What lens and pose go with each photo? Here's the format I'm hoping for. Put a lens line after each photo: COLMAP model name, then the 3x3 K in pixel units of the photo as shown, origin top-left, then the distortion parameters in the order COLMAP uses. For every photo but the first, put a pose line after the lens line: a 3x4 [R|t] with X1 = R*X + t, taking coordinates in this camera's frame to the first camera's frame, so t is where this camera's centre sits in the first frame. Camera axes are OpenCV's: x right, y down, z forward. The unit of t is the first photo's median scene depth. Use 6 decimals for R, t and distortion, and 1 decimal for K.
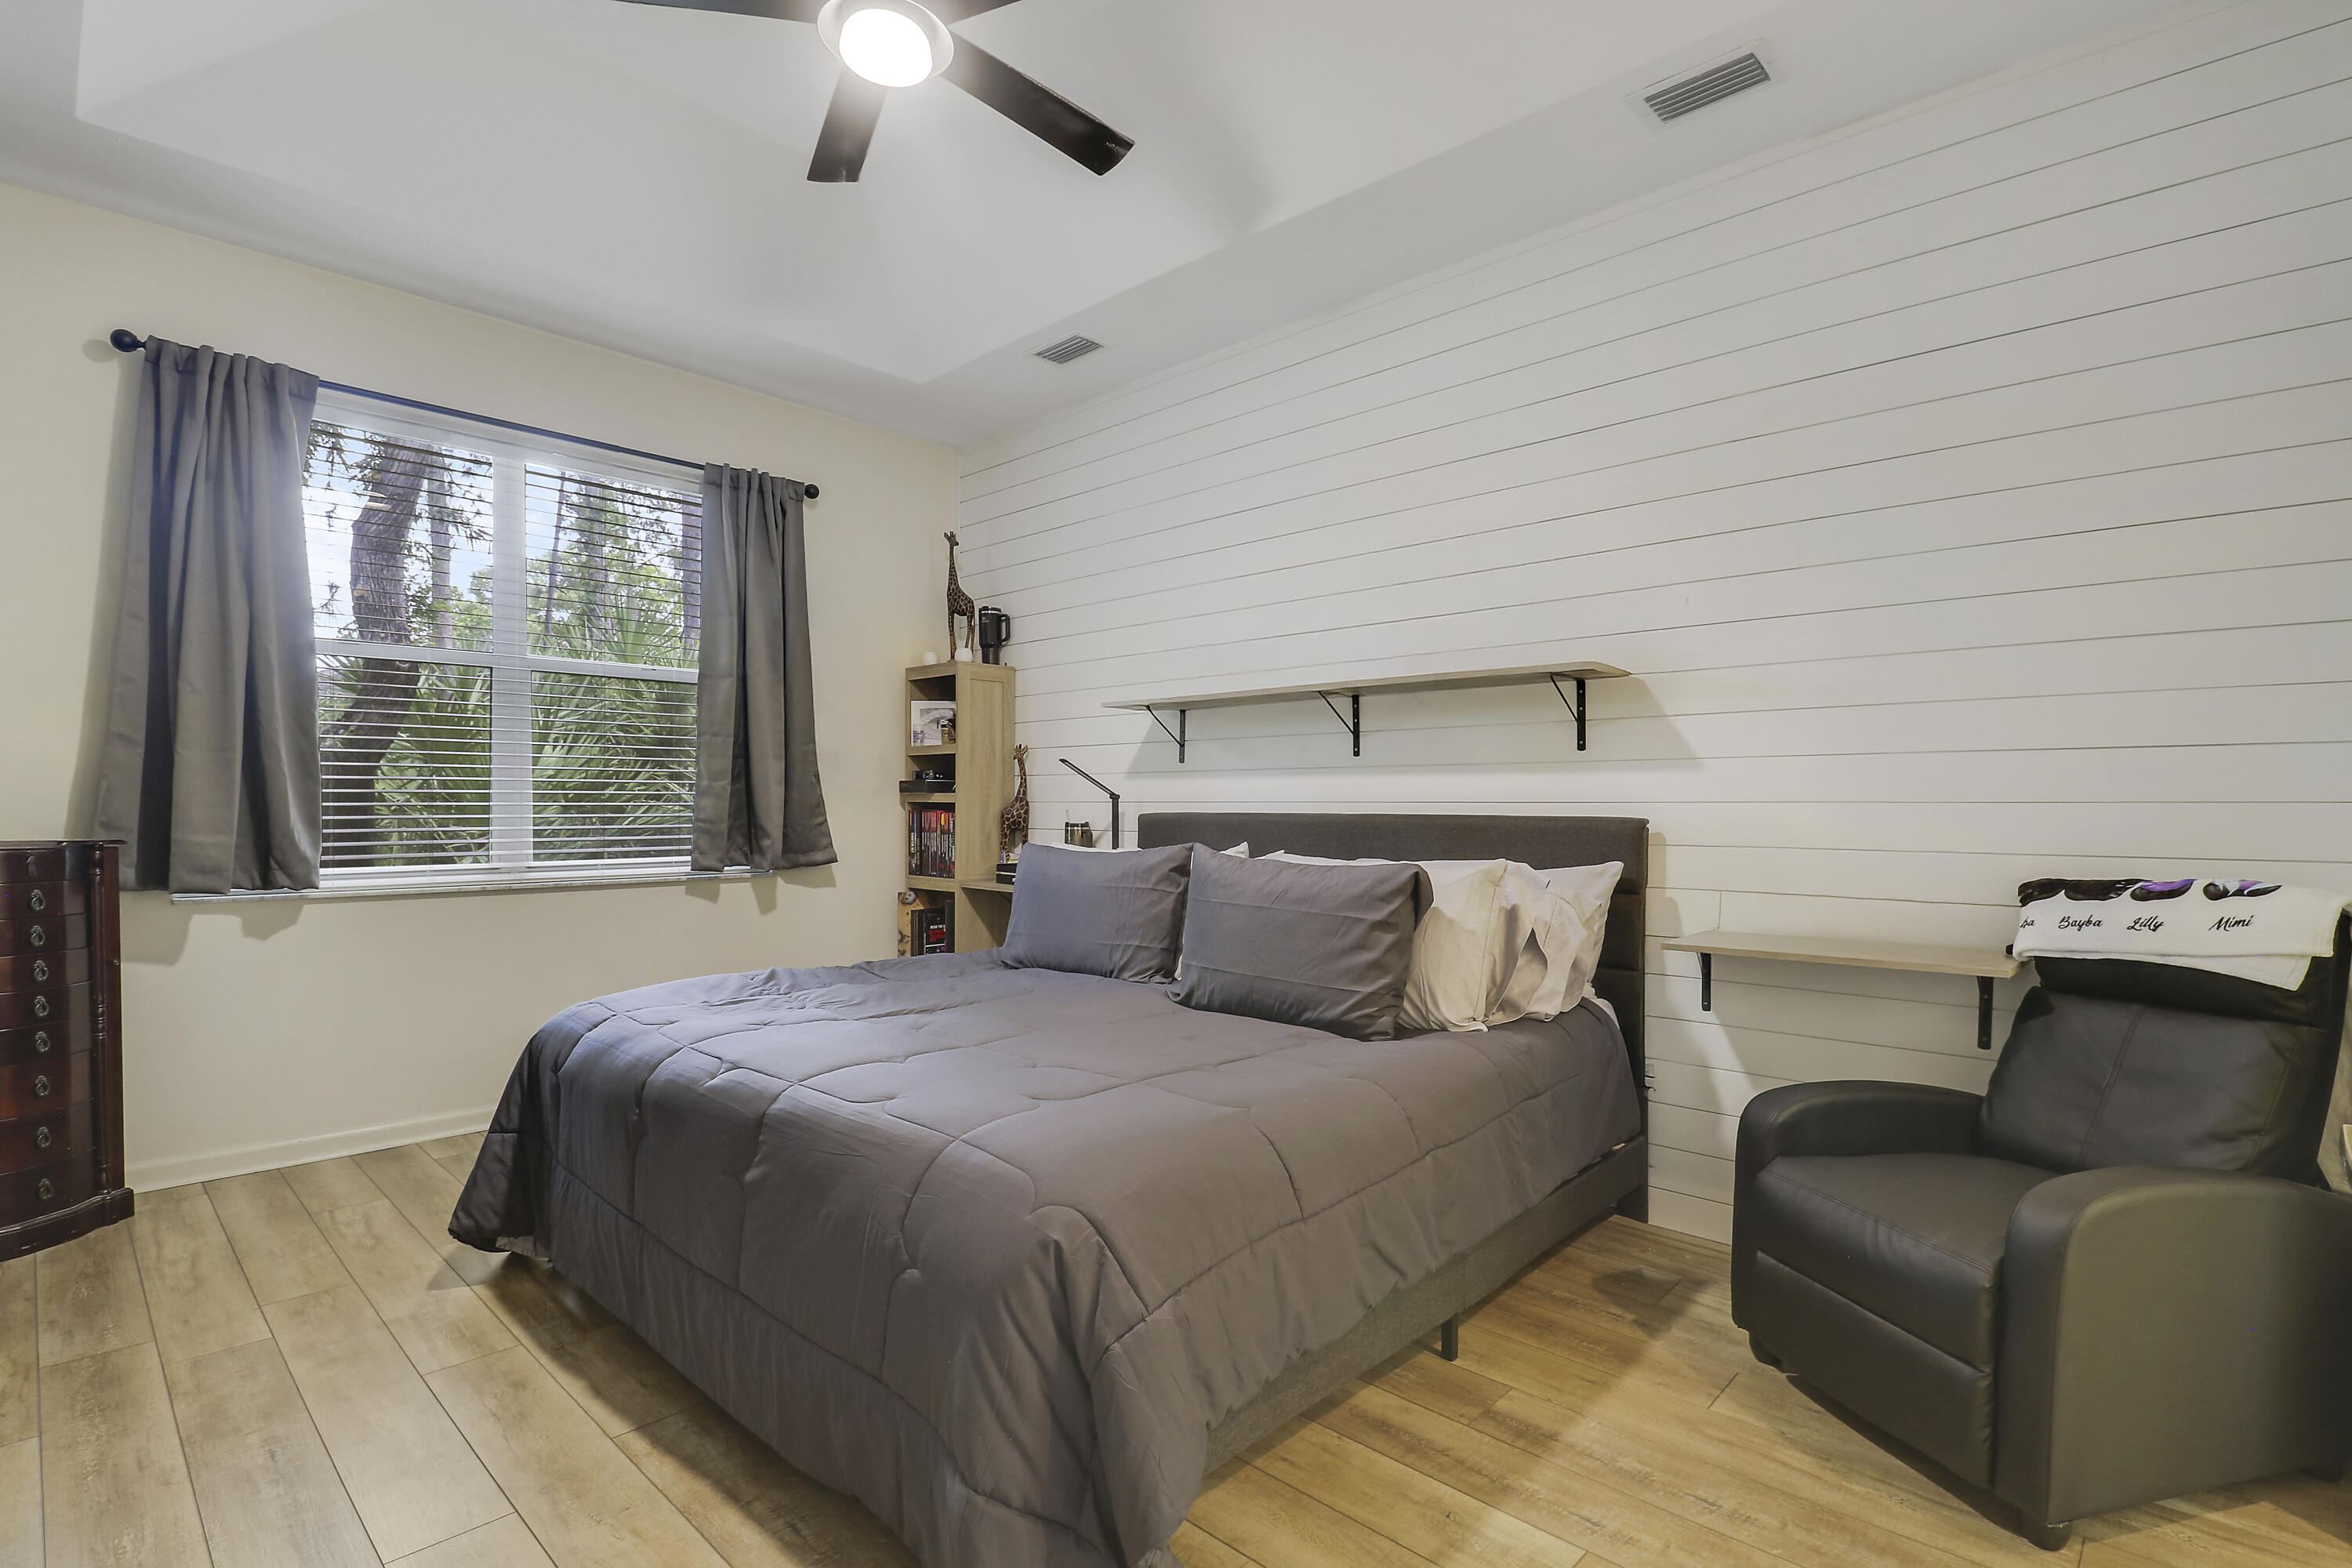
lens RADIAL K [[1112.4, 0, 1176.3], [0, 1112.4, 831.6], [0, 0, 1]] dist [0.000483, -0.015893]
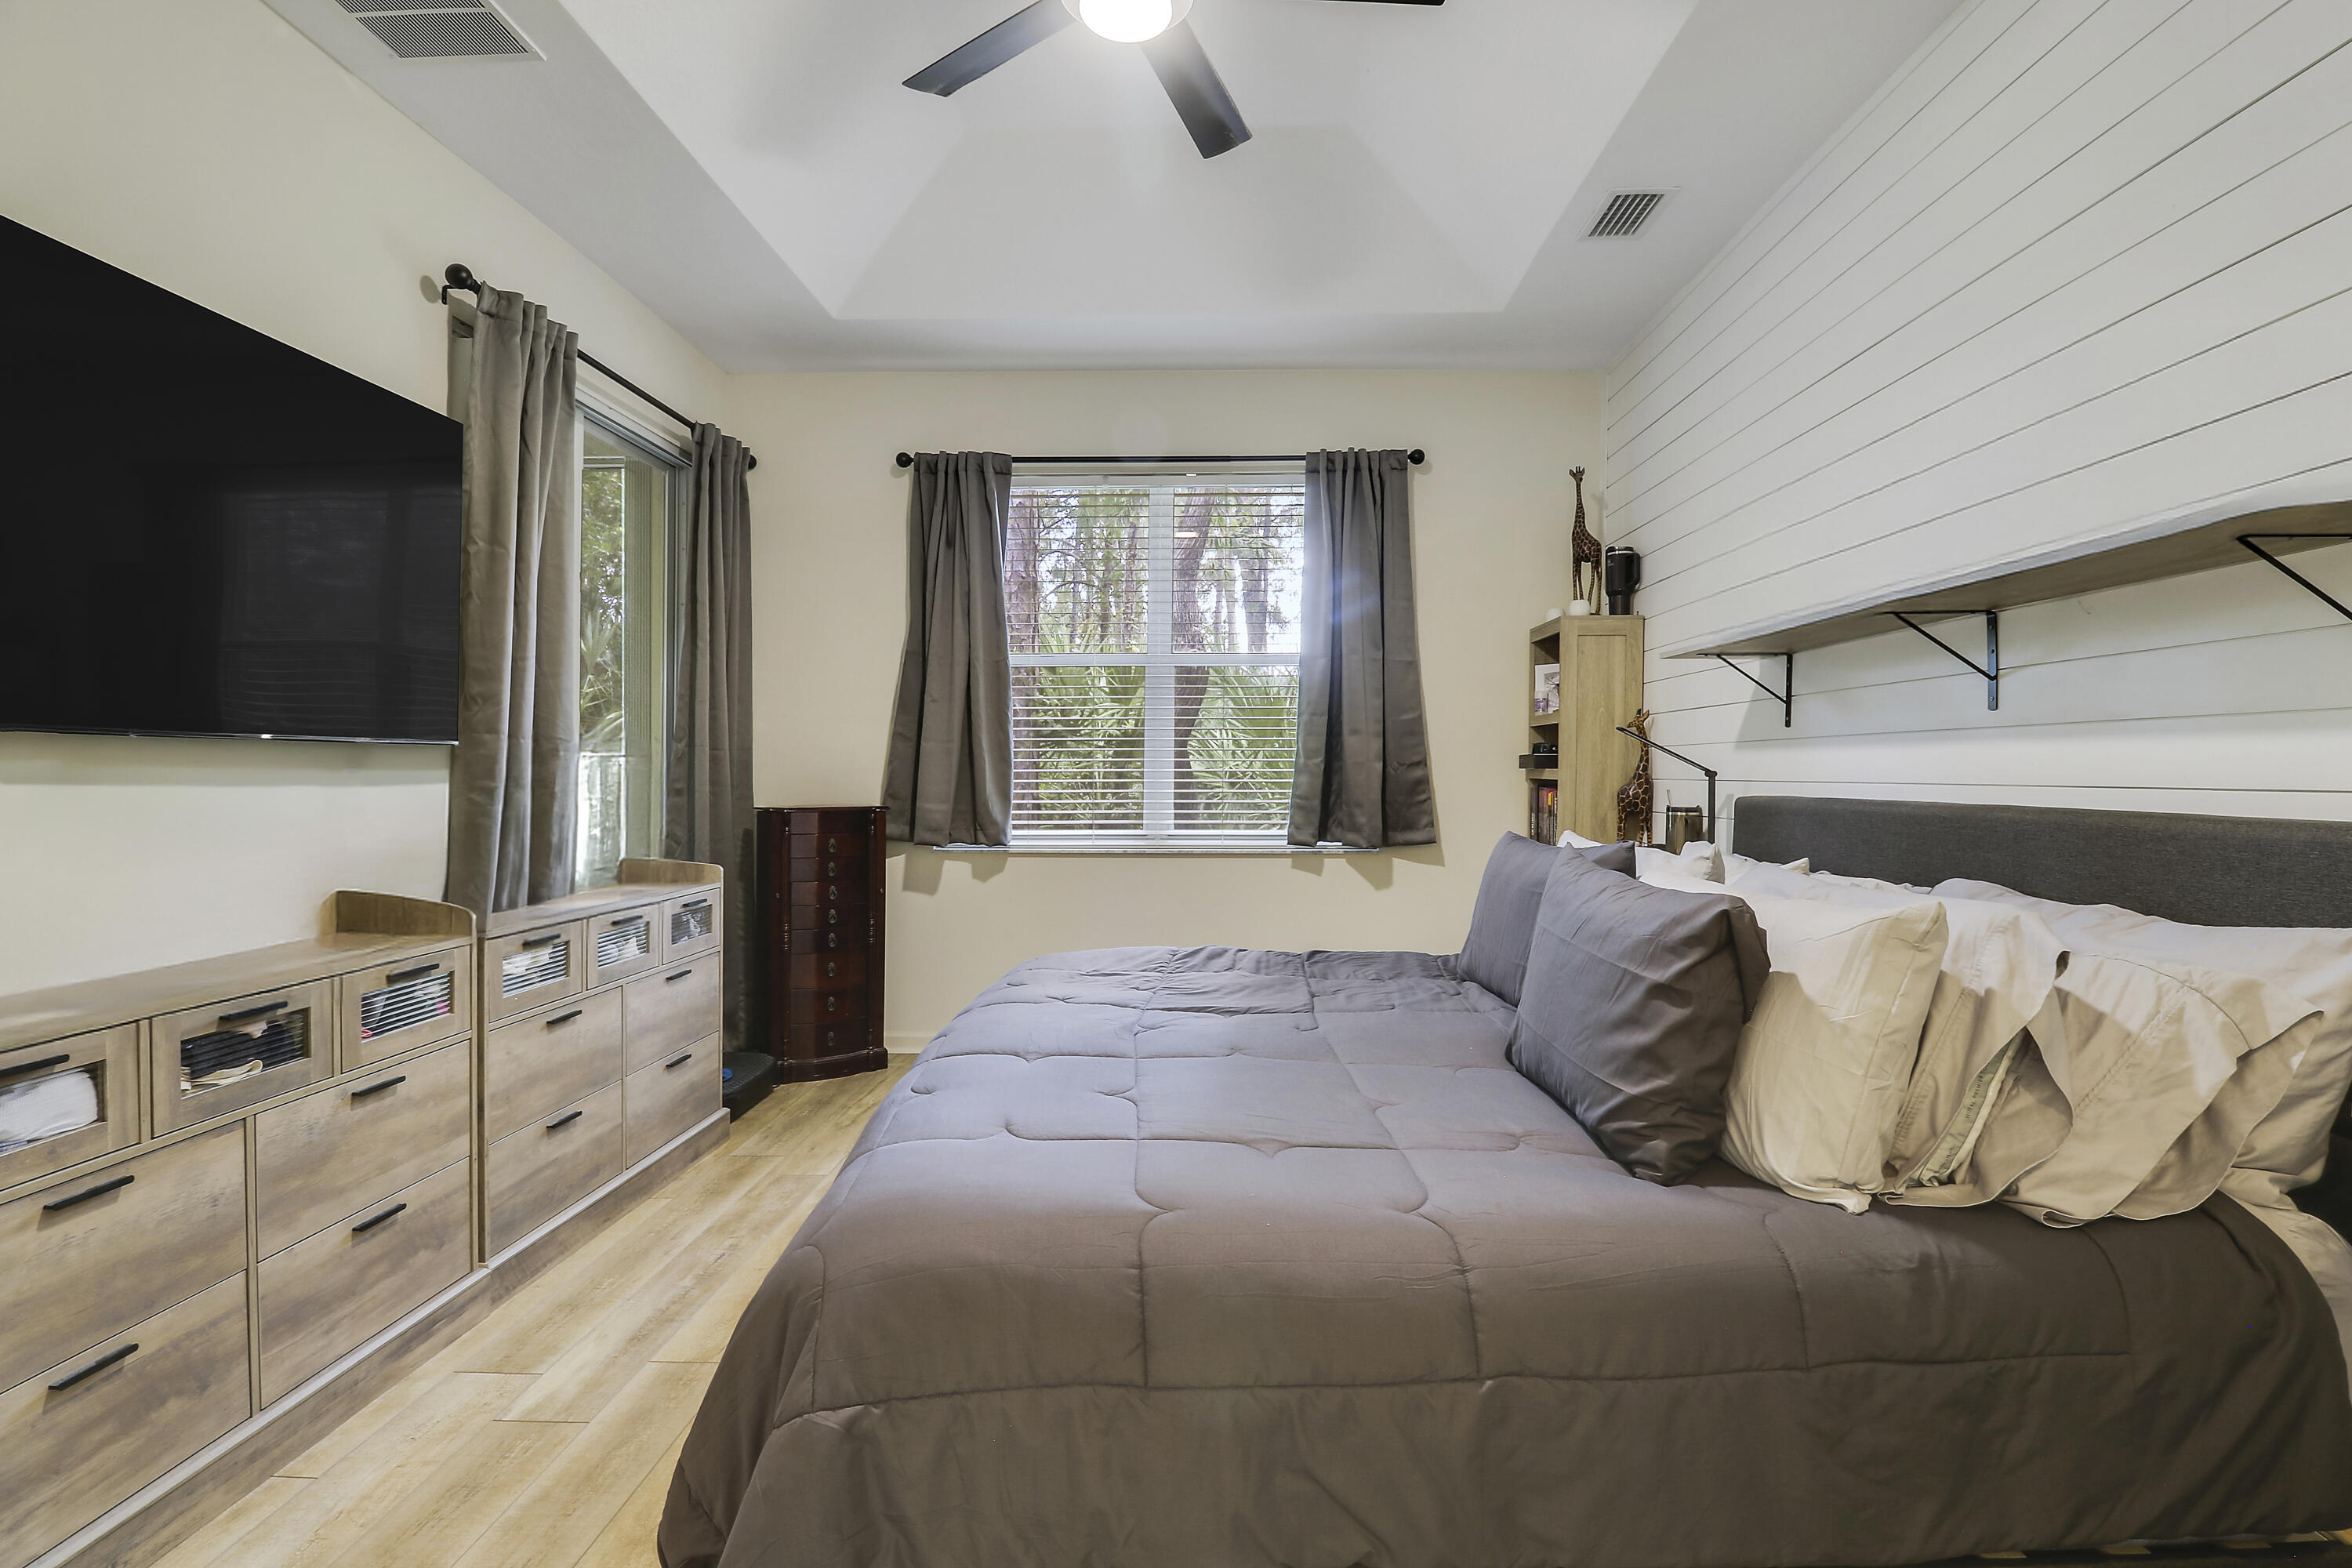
lens RADIAL K [[1107.1, 0, 1176.0], [0, 1107.1, 784.0], [0, 0, 1]] dist [0.001176, -0.017055]
pose [[0.661214, 0.006478, -0.750169, 0.342518], [-0.016875, 0.999838, -0.006239, -0.016902], [0.750007, 0.016785, 0.661217, 0.283646]]
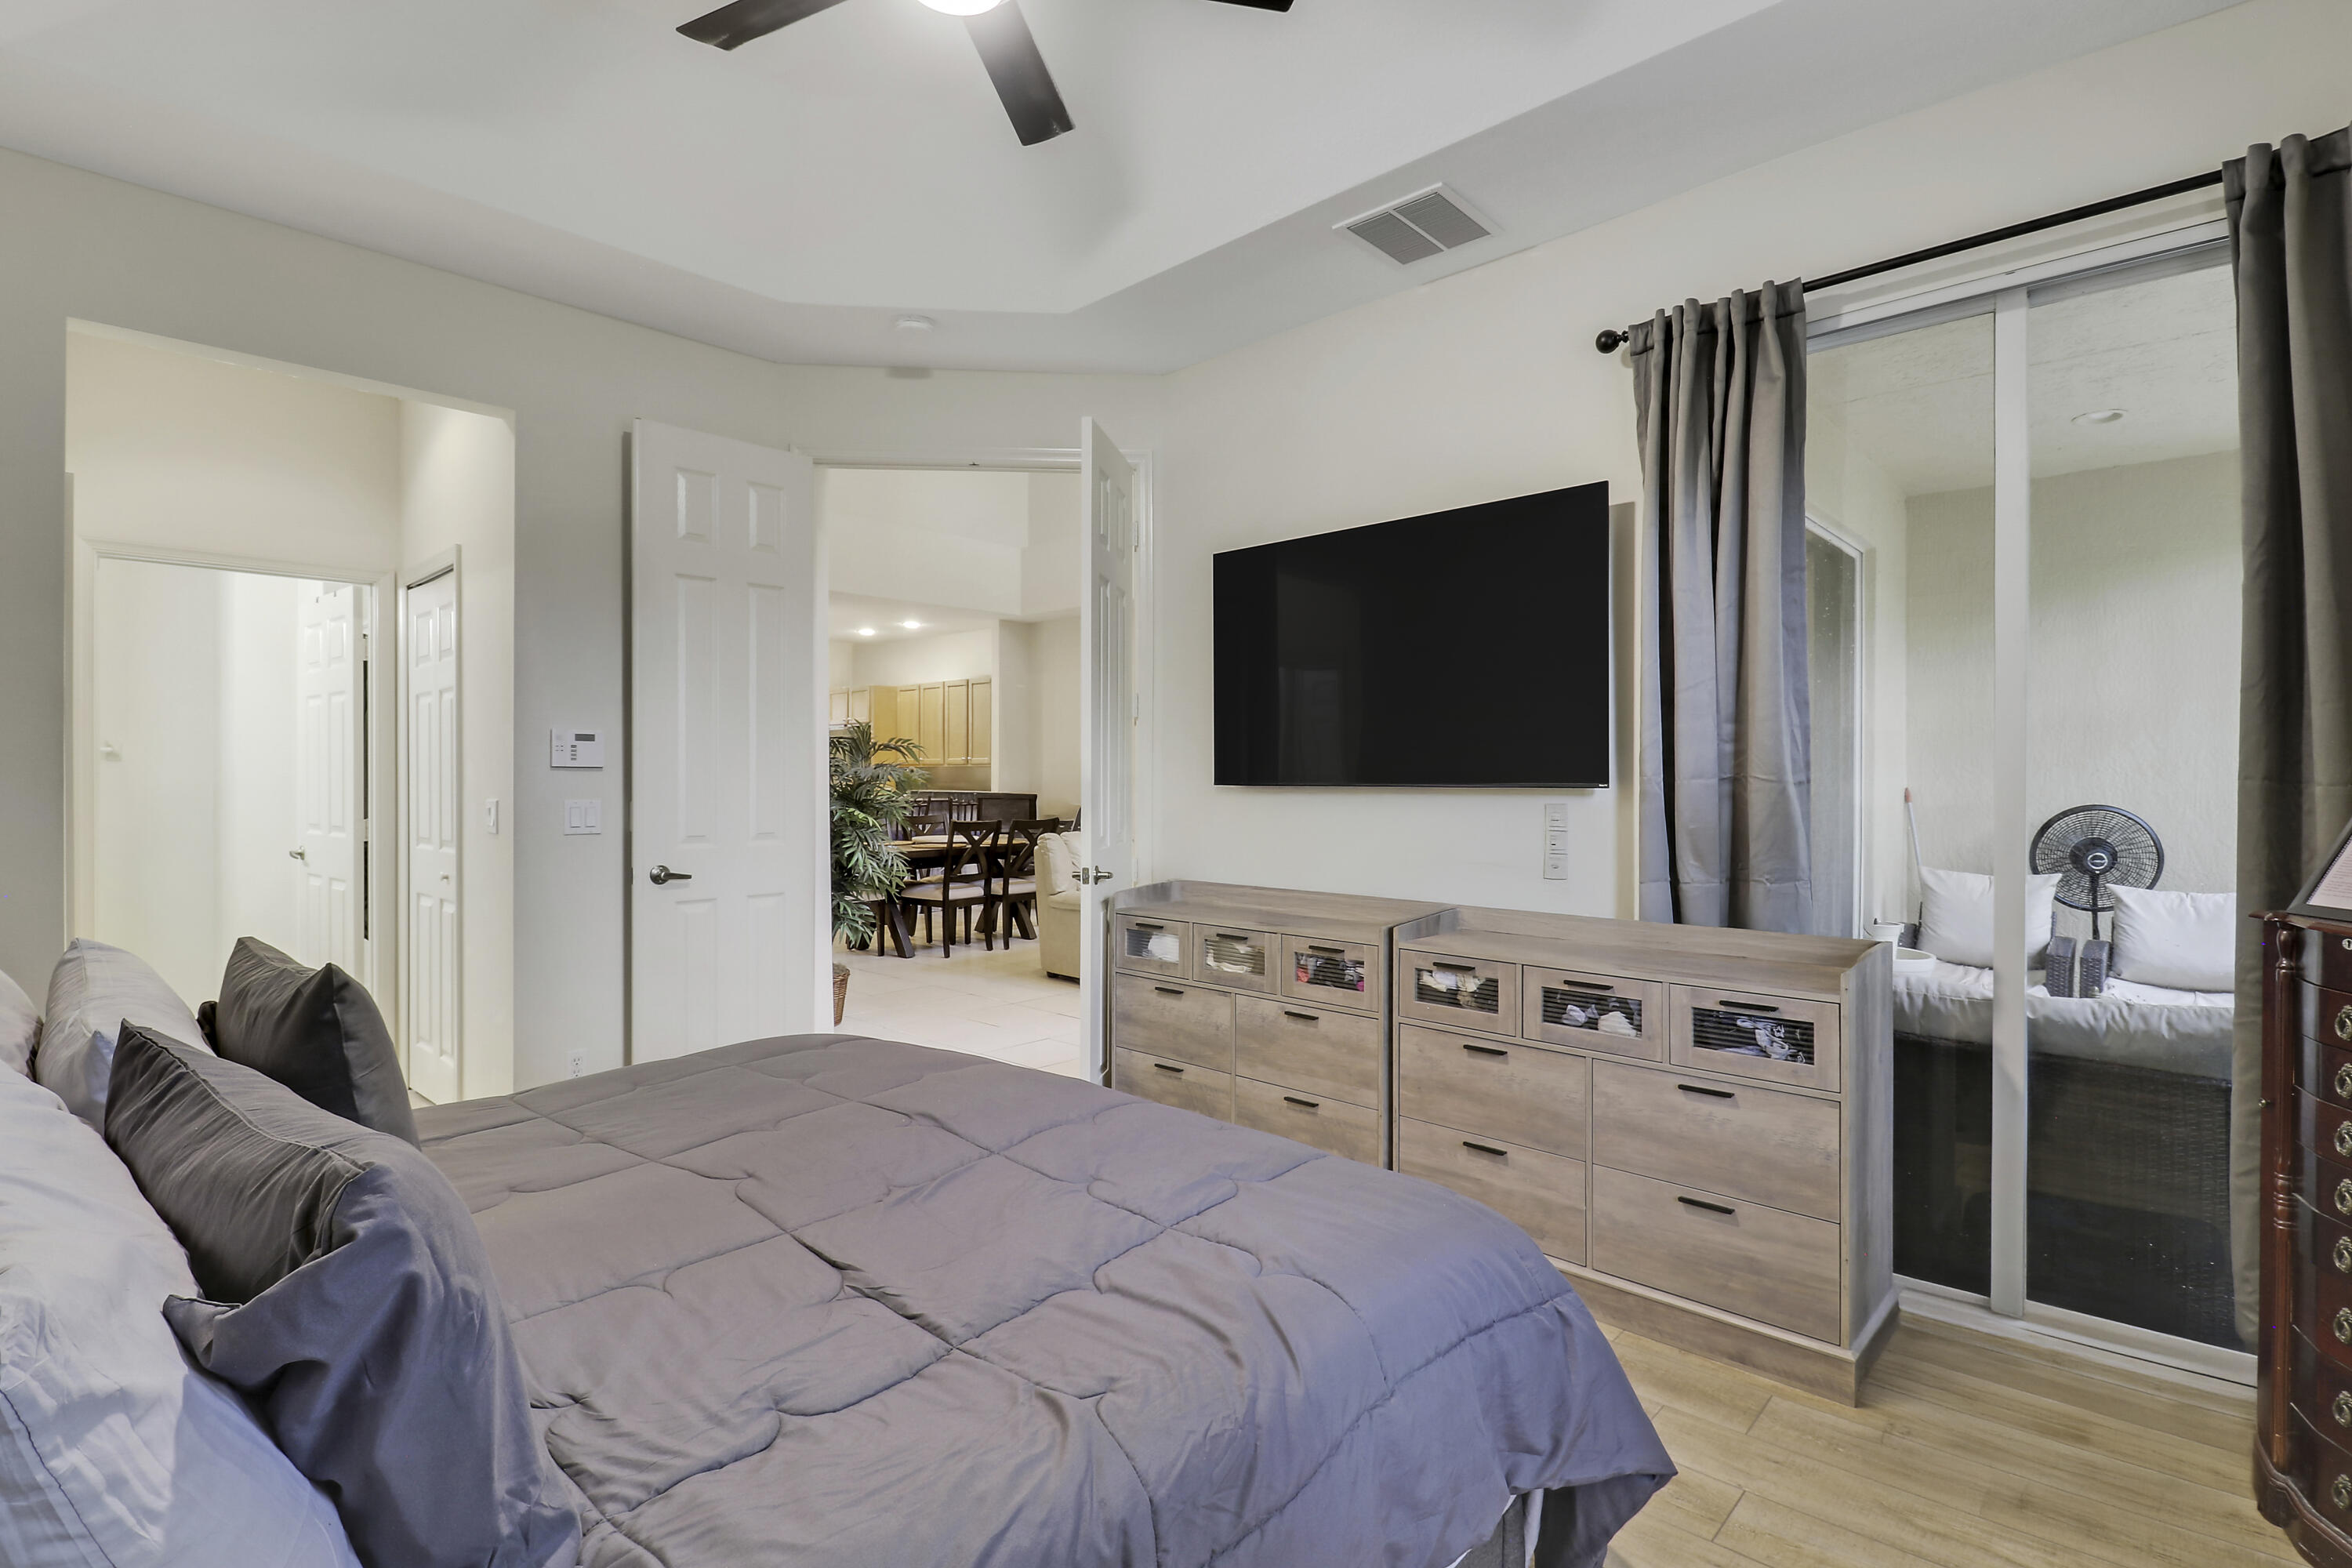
lens RADIAL K [[1107.1, 0, 1176.0], [0, 1107.1, 784.0], [0, 0, 1]] dist [0.001176, -0.017055]
pose [[-0.999943, -0.009764, 0.004251, -0.318820], [-0.009657, 0.999651, 0.024585, -0.067066], [-0.004489, 0.024542, -0.999689, 1.330379]]
